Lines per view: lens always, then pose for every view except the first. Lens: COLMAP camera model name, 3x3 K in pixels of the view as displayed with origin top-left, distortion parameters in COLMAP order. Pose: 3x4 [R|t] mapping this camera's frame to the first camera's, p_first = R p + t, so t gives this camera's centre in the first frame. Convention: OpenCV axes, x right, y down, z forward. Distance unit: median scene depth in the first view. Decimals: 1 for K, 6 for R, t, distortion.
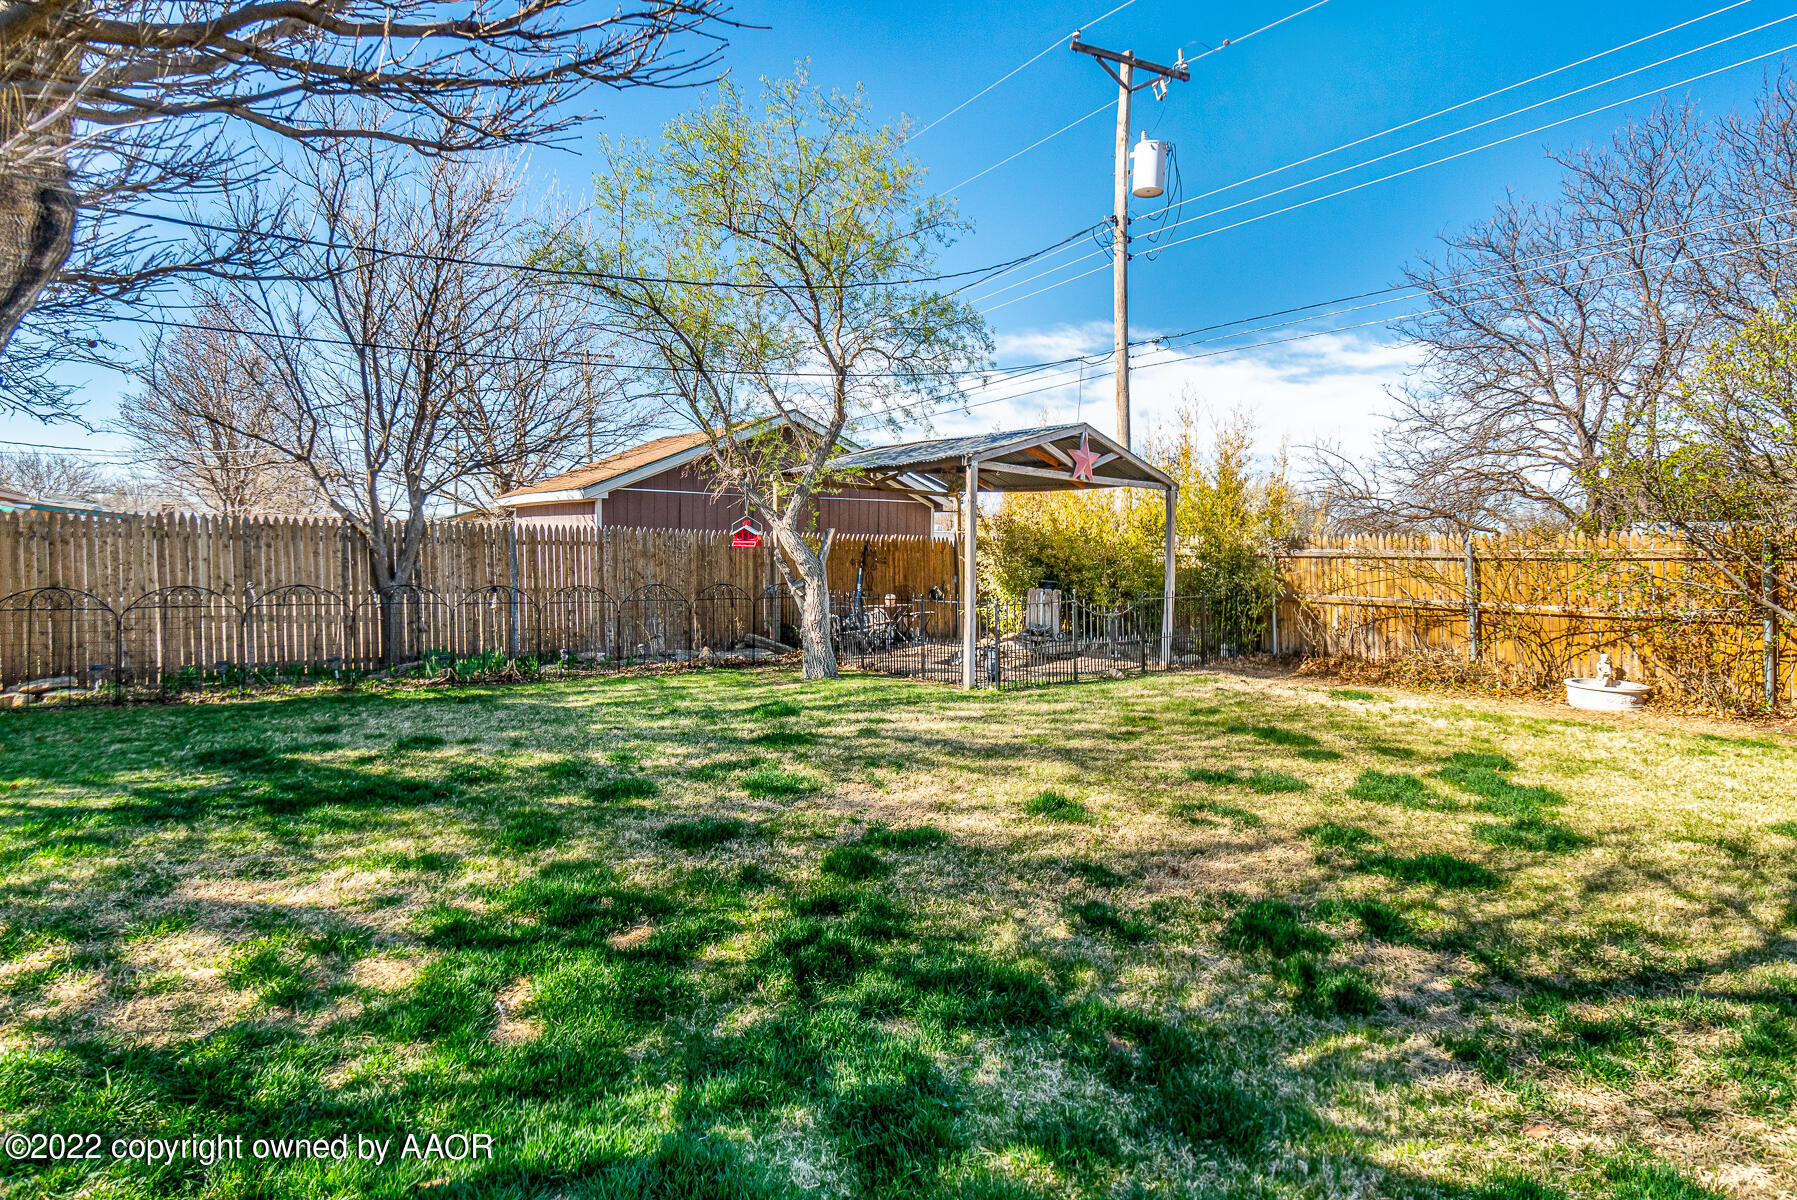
lens RADIAL K [[880.7, 0, 891.4], [0, 880.7, 609.9], [0, 0, 1]] dist [-0.002197, -0.001086]
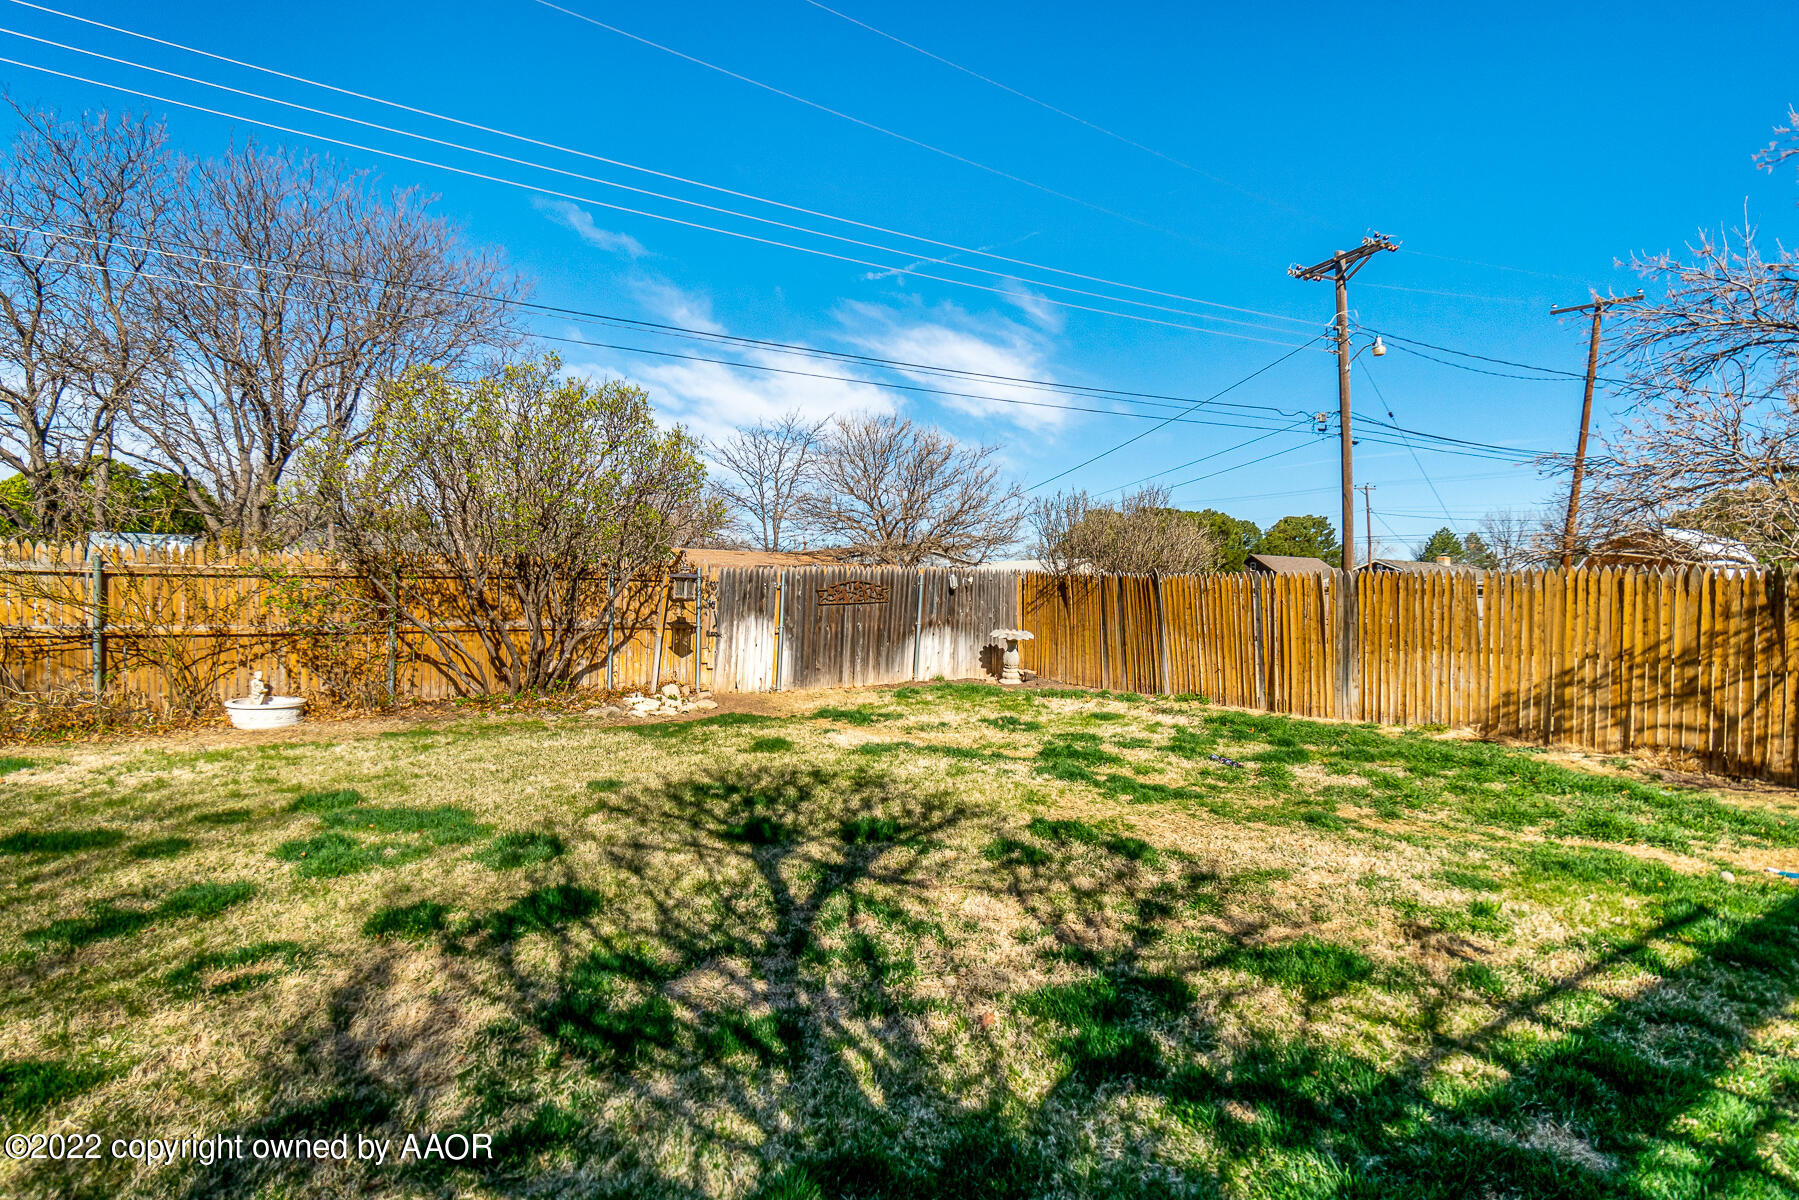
lens RADIAL K [[881.7, 0, 892.0], [0, 881.7, 584.1], [0, 0, 1]] dist [-0.002197, -0.001086]
pose [[0.056345, -0.005706, 0.998395, -0.274095], [0.042142, 0.999106, 0.003332, -0.041585], [-0.997522, 0.041887, 0.056535, 0.448145]]
